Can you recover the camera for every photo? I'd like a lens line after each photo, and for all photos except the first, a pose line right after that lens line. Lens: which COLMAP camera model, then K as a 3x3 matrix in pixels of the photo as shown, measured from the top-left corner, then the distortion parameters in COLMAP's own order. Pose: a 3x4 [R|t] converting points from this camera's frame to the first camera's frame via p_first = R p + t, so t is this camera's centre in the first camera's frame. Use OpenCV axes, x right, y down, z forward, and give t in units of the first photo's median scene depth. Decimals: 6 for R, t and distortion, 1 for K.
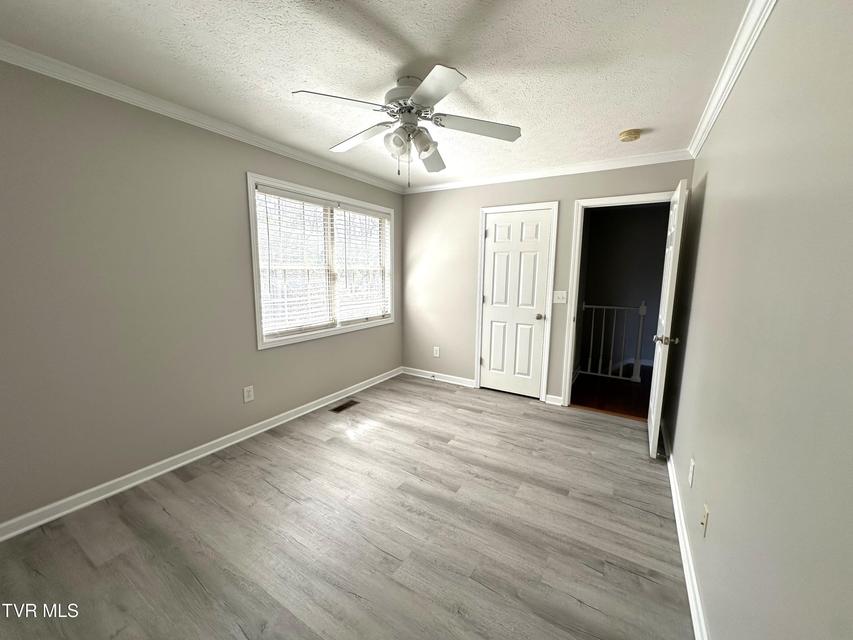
lens RADIAL K [[340.8, 0, 425.9], [0, 340.8, 318.8], [0, 0, 1]] dist [-0.002033, 0.000631]
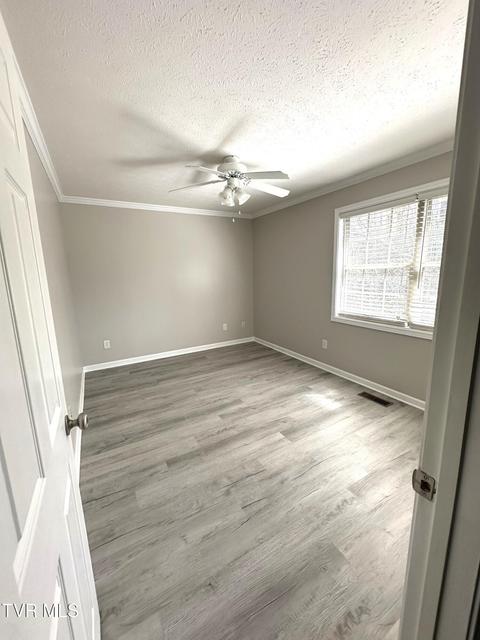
lens RADIAL K [[255.7, 0, 240.0], [0, 255.7, 318.6], [0, 0, 1]] dist [-0.002033, 0.000631]
pose [[-0.476633, 0.157430, -0.864891, 0.755993], [-0.106576, 0.966230, 0.234609, -0.156057], [0.872618, 0.203999, -0.443759, 1.163280]]
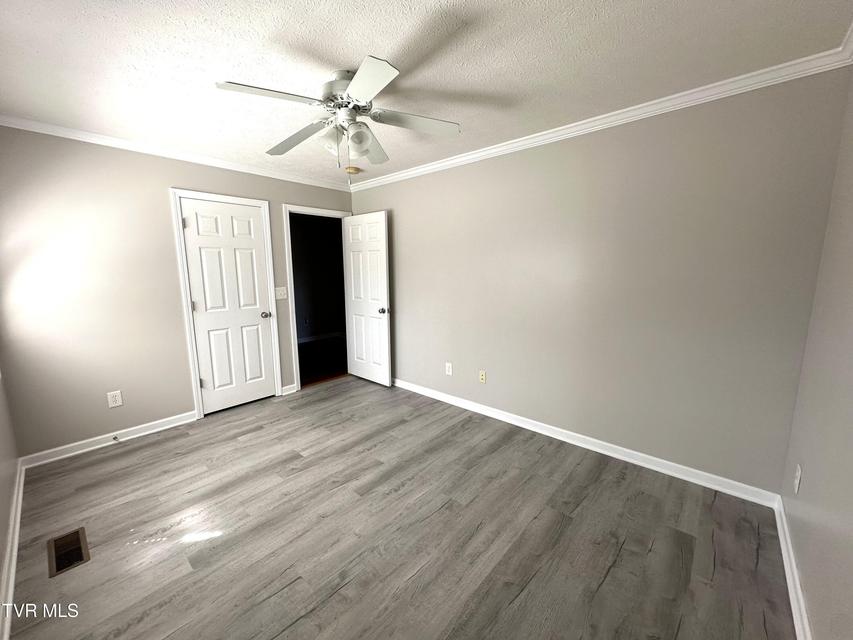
lens RADIAL K [[340.8, 0, 425.9], [0, 340.8, 318.8], [0, 0, 1]] dist [-0.002033, 0.000631]
pose [[0.178381, -0.159900, 0.970882, -0.707675], [0.149122, 0.979703, 0.133954, -0.074530], [-0.972596, 0.120885, 0.198605, 0.444565]]
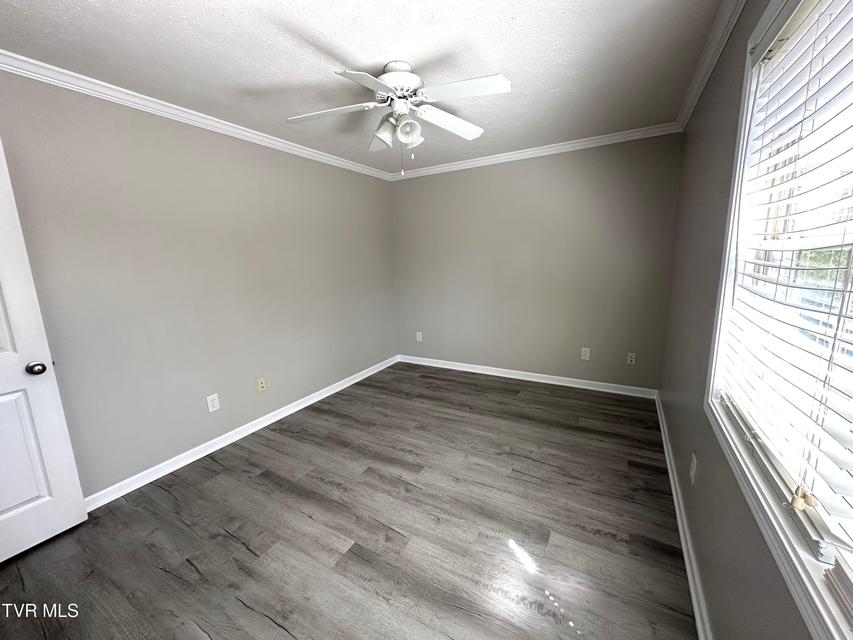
lens RADIAL K [[340.8, 0, 425.9], [0, 340.8, 318.8], [0, 0, 1]] dist [-0.002033, 0.000631]
pose [[-0.999471, 0.022344, -0.023652, -0.059064], [0.013709, 0.948431, 0.316686, -0.208560], [0.029508, 0.316194, -0.948236, 1.443572]]
